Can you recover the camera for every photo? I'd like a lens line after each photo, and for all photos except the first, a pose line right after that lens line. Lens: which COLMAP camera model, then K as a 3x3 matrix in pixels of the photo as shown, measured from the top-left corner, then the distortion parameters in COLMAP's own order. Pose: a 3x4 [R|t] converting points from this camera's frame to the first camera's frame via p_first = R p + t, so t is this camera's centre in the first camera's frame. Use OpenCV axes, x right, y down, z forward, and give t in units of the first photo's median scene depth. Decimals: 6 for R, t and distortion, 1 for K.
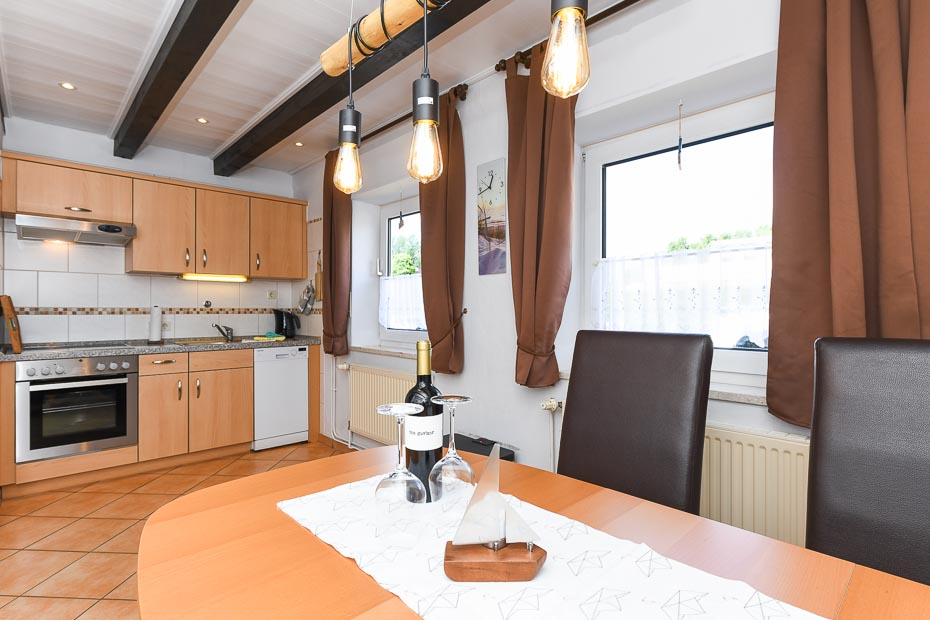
lens RADIAL K [[474.1, 0, 465.8], [0, 474.1, 310.1], [0, 0, 1]] dist [-0.002985, 0.000066]
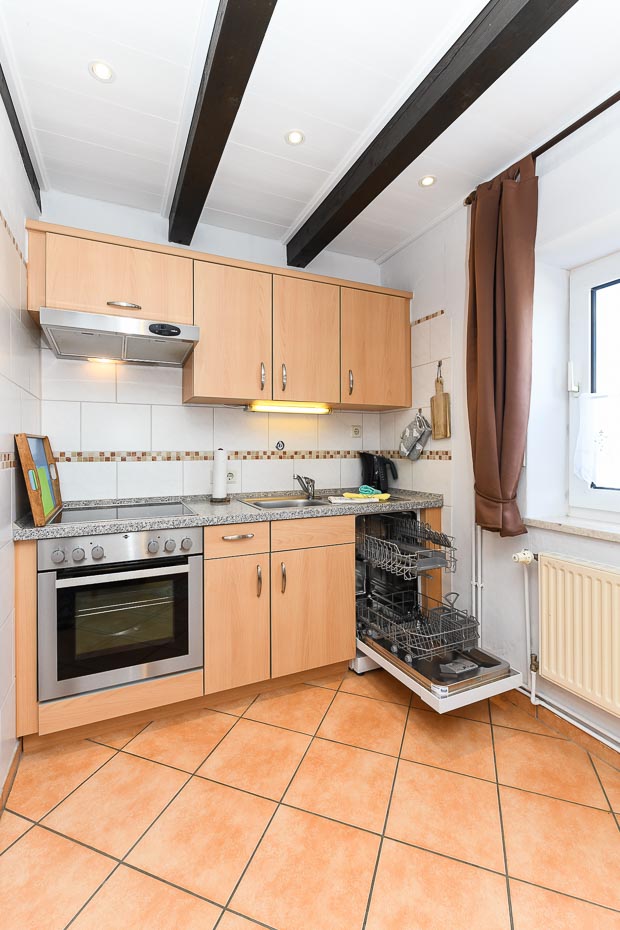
lens RADIAL K [[417.5, 0, 310.3], [0, 417.5, 449.1], [0, 0, 1]] dist [0.000293, 0.000124]
pose [[0.952404, -0.004683, -0.304804, -0.341551], [0.005039, 0.999987, 0.000383, -0.007573], [0.304798, -0.001901, 0.952415, 0.453931]]
